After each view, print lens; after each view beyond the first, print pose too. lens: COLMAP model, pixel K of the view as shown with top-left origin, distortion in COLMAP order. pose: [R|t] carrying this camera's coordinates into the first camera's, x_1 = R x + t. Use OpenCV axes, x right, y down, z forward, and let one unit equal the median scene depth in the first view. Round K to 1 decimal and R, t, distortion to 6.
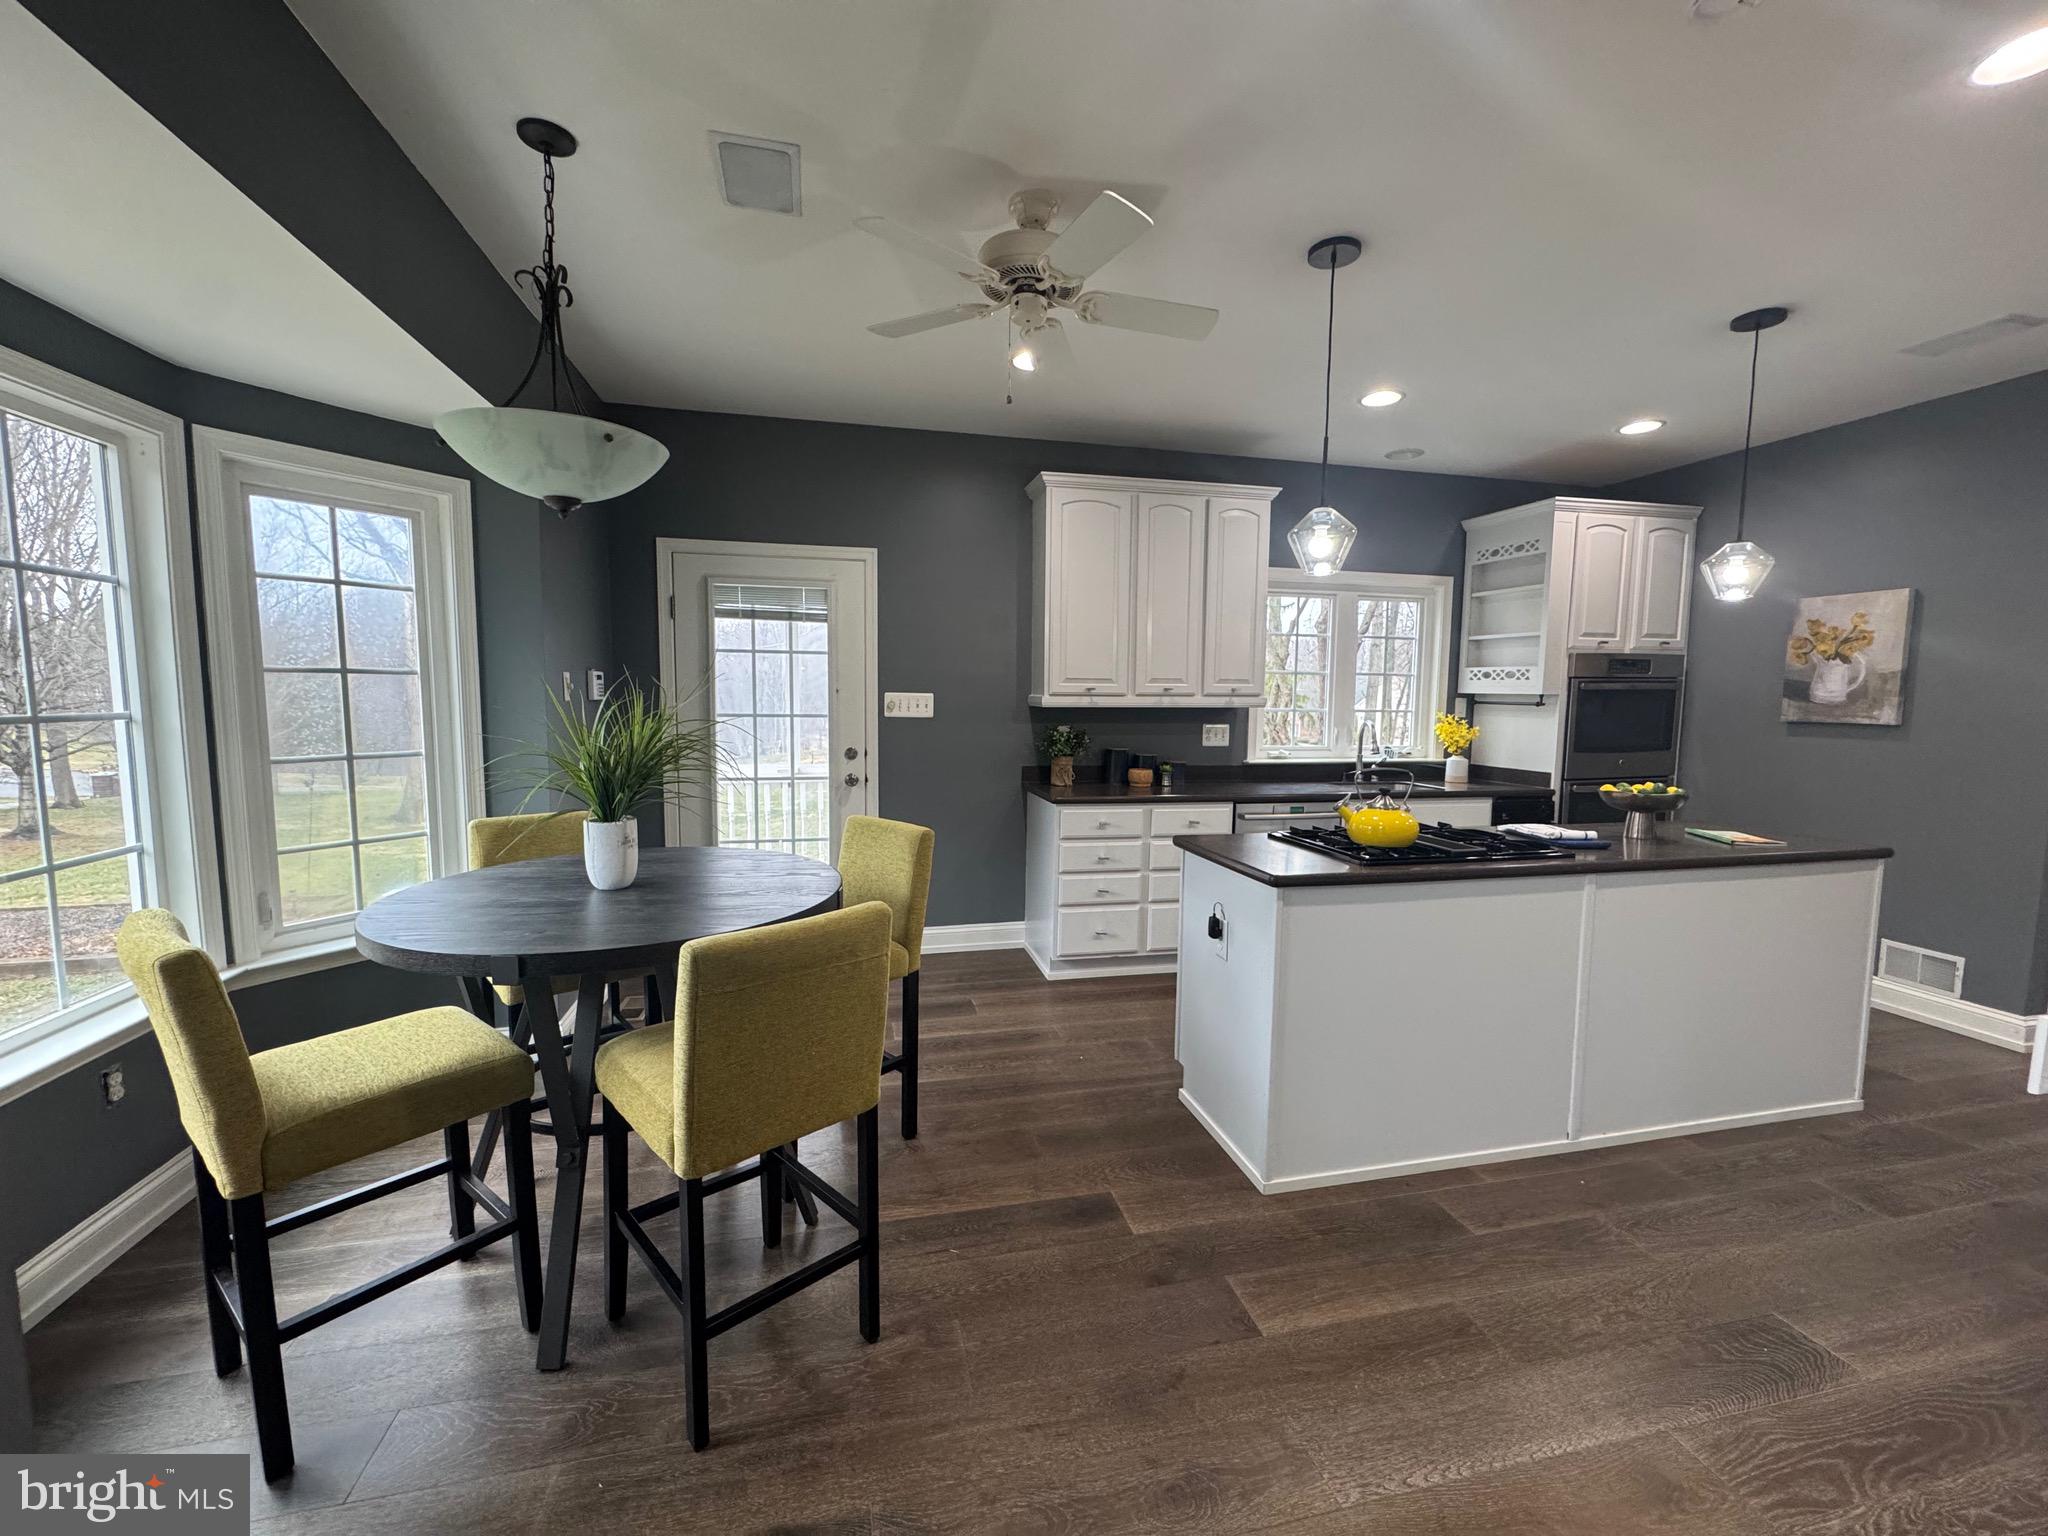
lens RADIAL K [[818.6, 0, 1018.2], [0, 818.6, 764.4], [0, 0, 1]] dist [-0.001464, -0.000130]
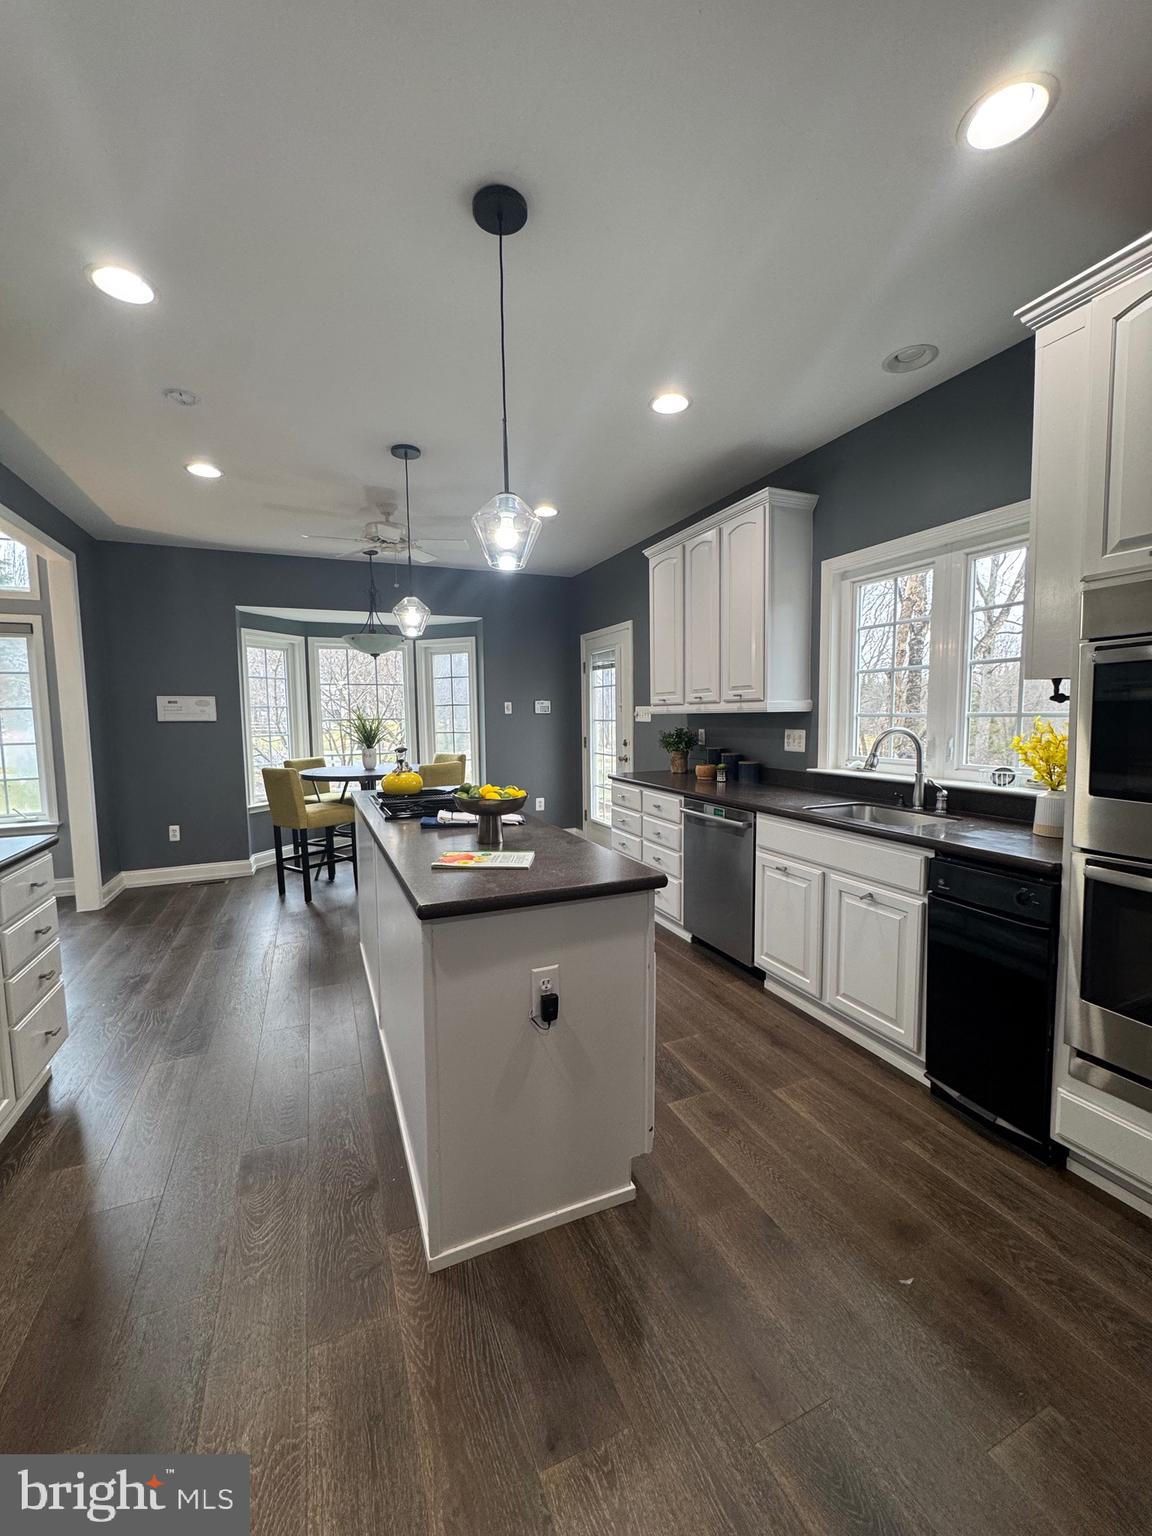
lens RADIAL K [[614.0, 0, 574.7], [0, 614.0, 766.8], [0, 0, 1]] dist [-0.001464, -0.000130]
pose [[0.181238, 0.069260, -0.980997, 0.960241], [-0.077771, 0.995402, 0.055909, -0.025599], [0.980359, 0.066160, 0.185791, 0.621469]]
